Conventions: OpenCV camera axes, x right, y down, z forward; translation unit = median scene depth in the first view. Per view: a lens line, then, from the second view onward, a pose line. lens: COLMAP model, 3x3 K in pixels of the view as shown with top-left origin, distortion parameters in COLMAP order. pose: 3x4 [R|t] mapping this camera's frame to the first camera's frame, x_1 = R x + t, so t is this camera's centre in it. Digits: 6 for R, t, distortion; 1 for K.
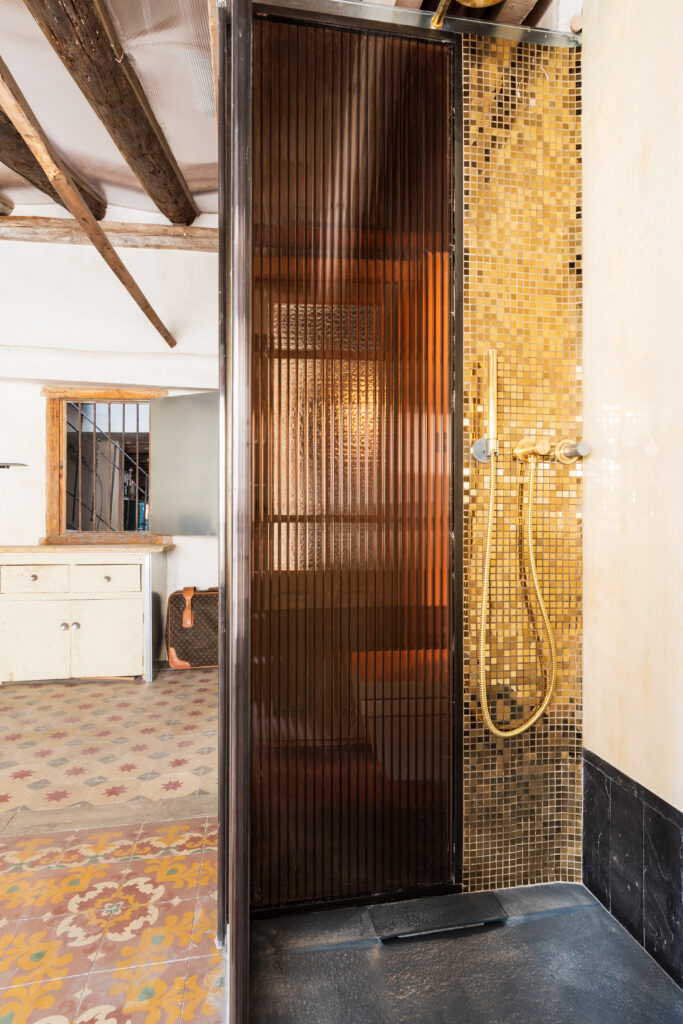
lens RADIAL K [[537.7, 0, 338.2], [0, 537.7, 515.0], [0, 0, 1]] dist [-0.002017, 0.002956]
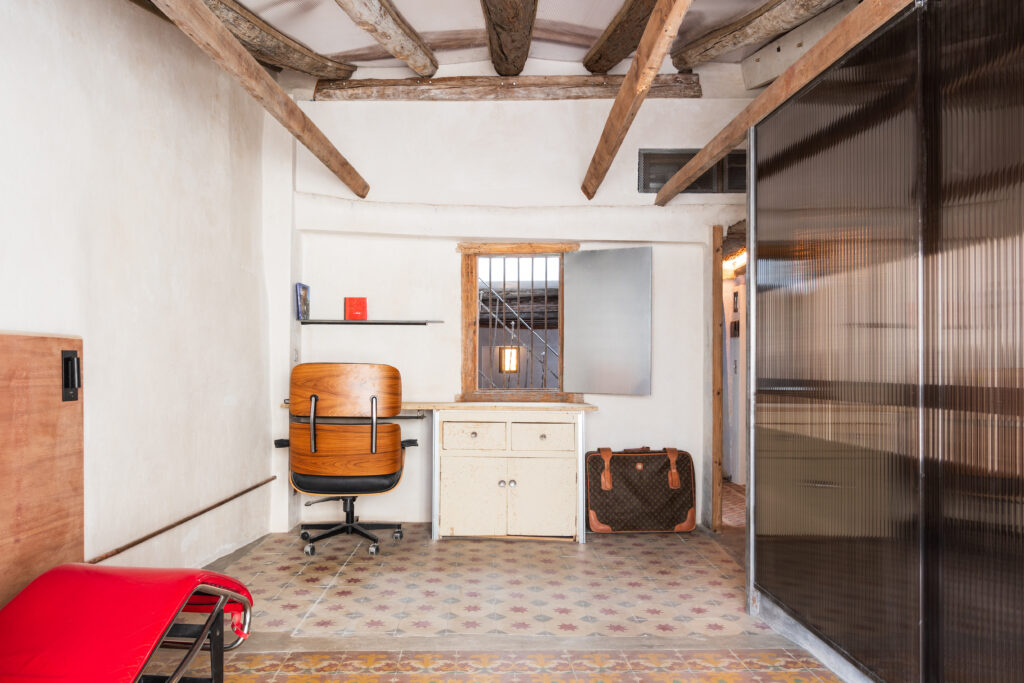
lens RADIAL K [[683.8, 0, 493.5], [0, 683.8, 355.0], [0, 0, 1]] dist [0.008276, -0.009678]
pose [[0.989030, 0.002182, -0.147702, -0.314390], [-0.004420, 0.999880, -0.014825, -0.013315], [0.147652, 0.015316, 0.988921, -0.254154]]
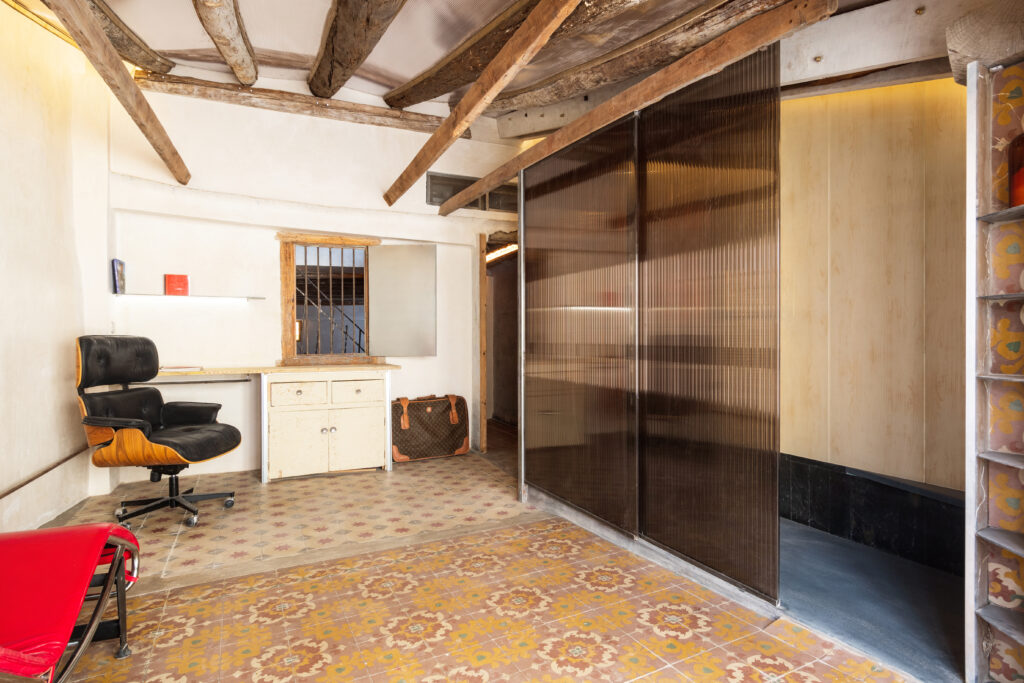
lens RADIAL K [[537.7, 0, 520.1], [0, 537.7, 340.4], [0, 0, 1]] dist [-0.002017, 0.002956]
pose [[0.954391, -0.007009, 0.298476, -0.417205], [0.003814, 0.999929, 0.011286, -0.013345], [-0.298534, -0.009633, 0.954350, -0.300130]]
